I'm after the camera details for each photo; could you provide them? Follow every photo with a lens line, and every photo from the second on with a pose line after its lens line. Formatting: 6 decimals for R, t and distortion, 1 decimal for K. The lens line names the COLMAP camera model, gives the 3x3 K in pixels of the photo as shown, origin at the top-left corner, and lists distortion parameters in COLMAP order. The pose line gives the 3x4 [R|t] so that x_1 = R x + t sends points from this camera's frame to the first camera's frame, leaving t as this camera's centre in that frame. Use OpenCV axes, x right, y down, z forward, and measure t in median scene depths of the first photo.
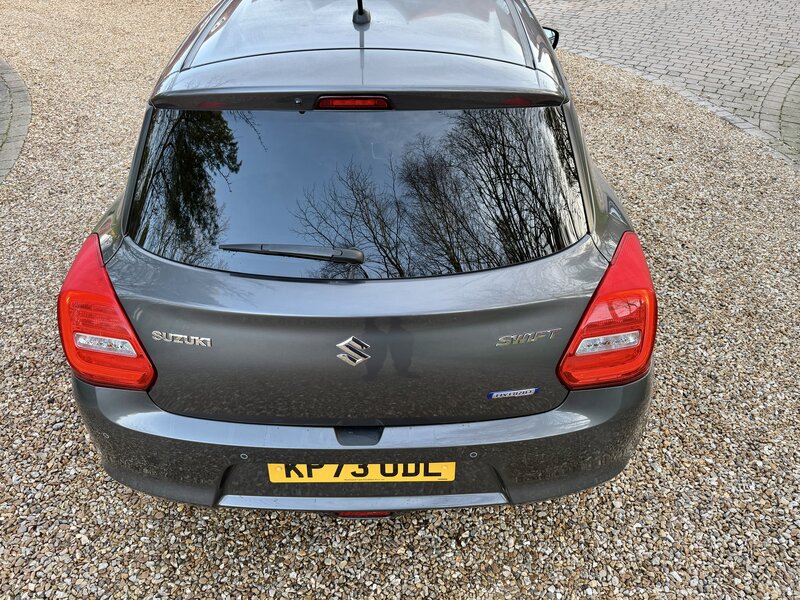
lens RADIAL K [[577.5, 0, 399.8], [0, 577.5, 303.6], [0, 0, 1]] dist [-0.004281, -0.001181]
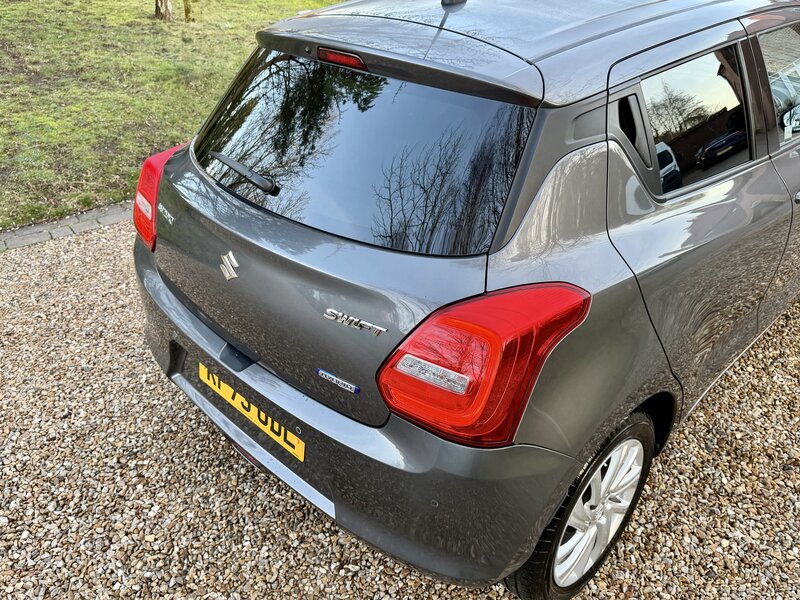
lens RADIAL K [[661.6, 0, 400.0], [0, 661.6, 300.0], [0, 0, 1]] dist [0.017495, -0.025151]
pose [[0.703580, 0.365669, -0.609312, 0.659657], [-0.441407, 0.896853, 0.028534, -0.025825], [0.556897, 0.248879, 0.792417, 0.146830]]
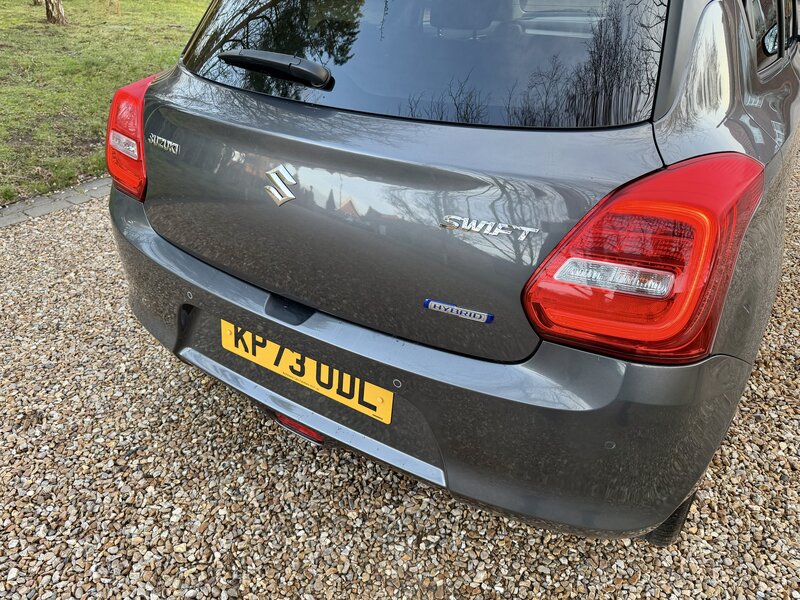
lens RADIAL K [[569.9, 0, 401.0], [0, 569.9, 299.4], [0, 0, 1]] dist [0.015101, -0.018703]
pose [[0.837131, 0.293059, -0.461875, 0.352981], [-0.342690, 0.939109, -0.025248, 0.141397], [0.426352, 0.179416, 0.886586, 0.261934]]
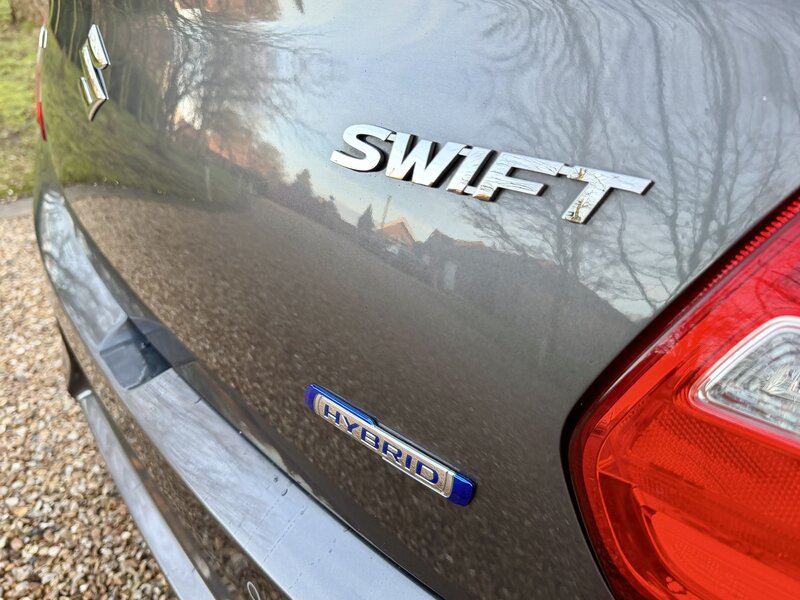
lens RADIAL K [[661.6, 0, 400.0], [0, 661.6, 300.0], [0, 0, 1]] dist [0.017495, -0.025151]
pose [[0.607590, 0.356372, -0.709812, 0.280704], [-0.471083, 0.881218, 0.039188, 0.071786], [0.639465, 0.310571, 0.703300, 0.617794]]
